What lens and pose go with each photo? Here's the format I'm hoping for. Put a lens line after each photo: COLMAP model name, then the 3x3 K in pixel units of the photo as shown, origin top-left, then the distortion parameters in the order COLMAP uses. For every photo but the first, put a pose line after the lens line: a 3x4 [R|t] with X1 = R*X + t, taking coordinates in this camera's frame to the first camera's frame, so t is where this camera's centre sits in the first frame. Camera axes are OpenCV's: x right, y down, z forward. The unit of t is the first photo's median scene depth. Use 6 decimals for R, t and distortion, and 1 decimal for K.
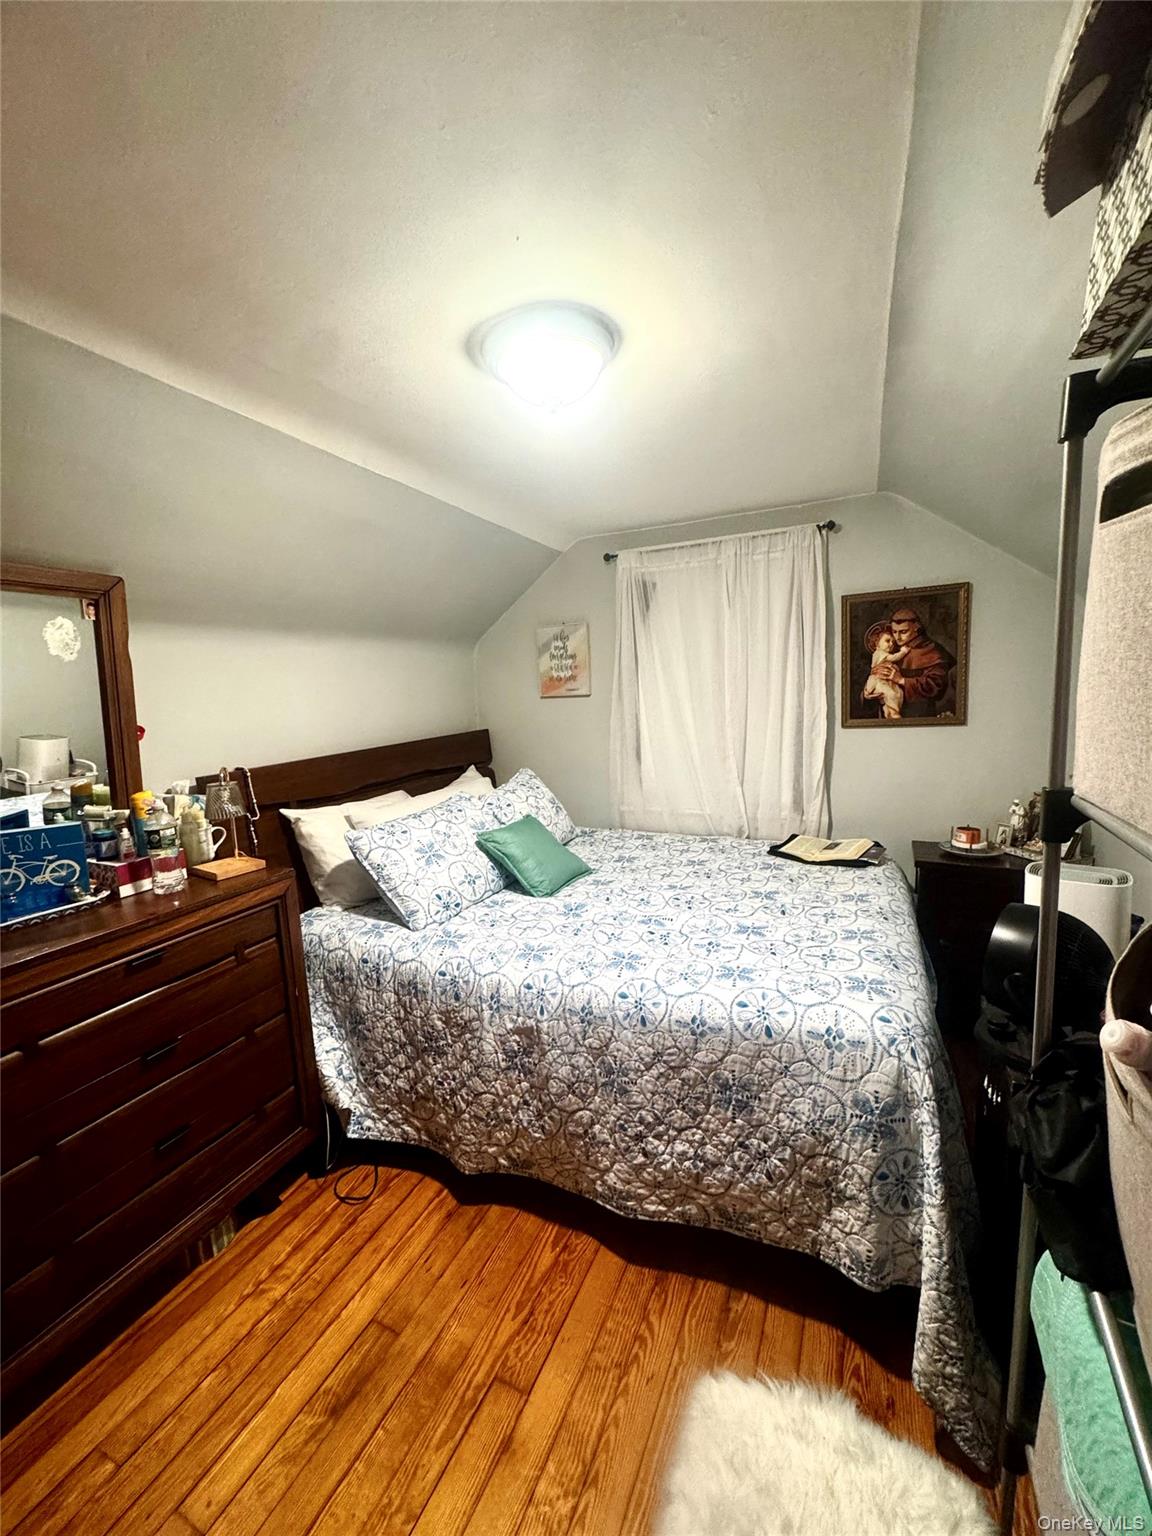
lens RADIAL K [[613.6, 0, 576.0], [0, 613.6, 768.0], [0, 0, 1]] dist [-0.000071, 0.000062]
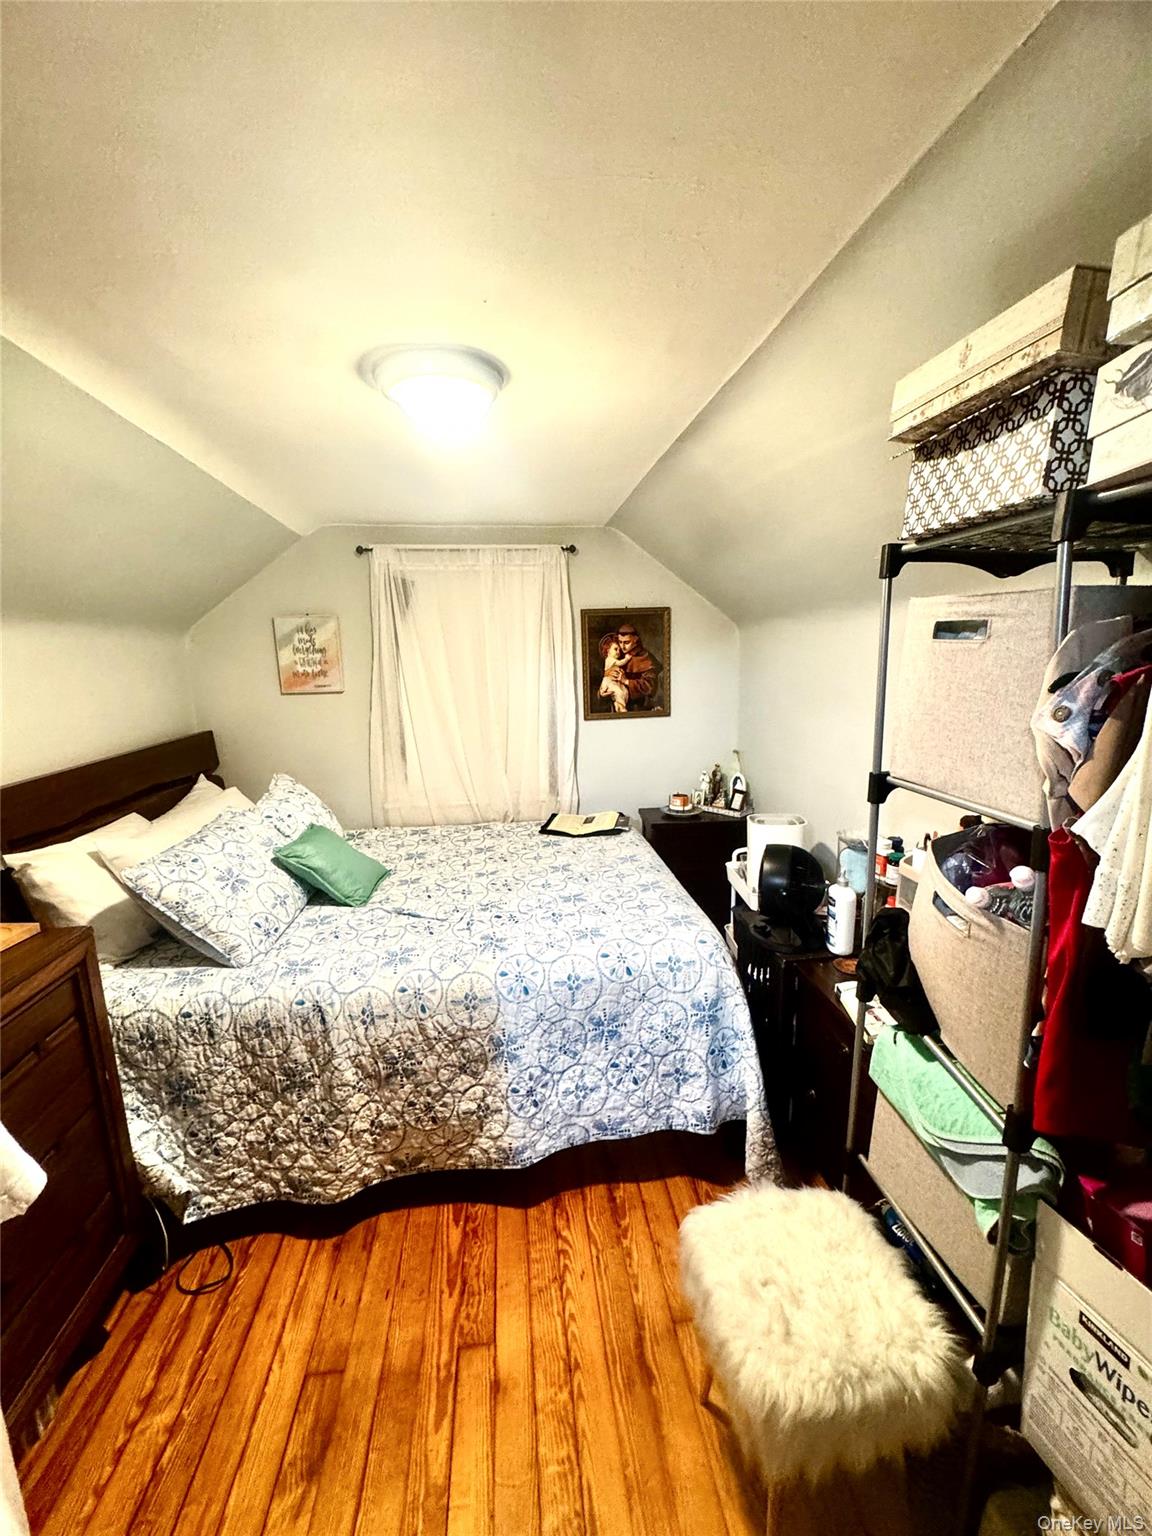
lens RADIAL K [[620.4, 0, 576.0], [0, 620.4, 768.0], [0, 0, 1]] dist [0.015171, -0.002404]
pose [[0.848669, -0.068807, 0.524430, -0.300001], [0.054821, 0.997605, 0.042174, -0.034754], [-0.526076, -0.007042, 0.850409, -0.023406]]
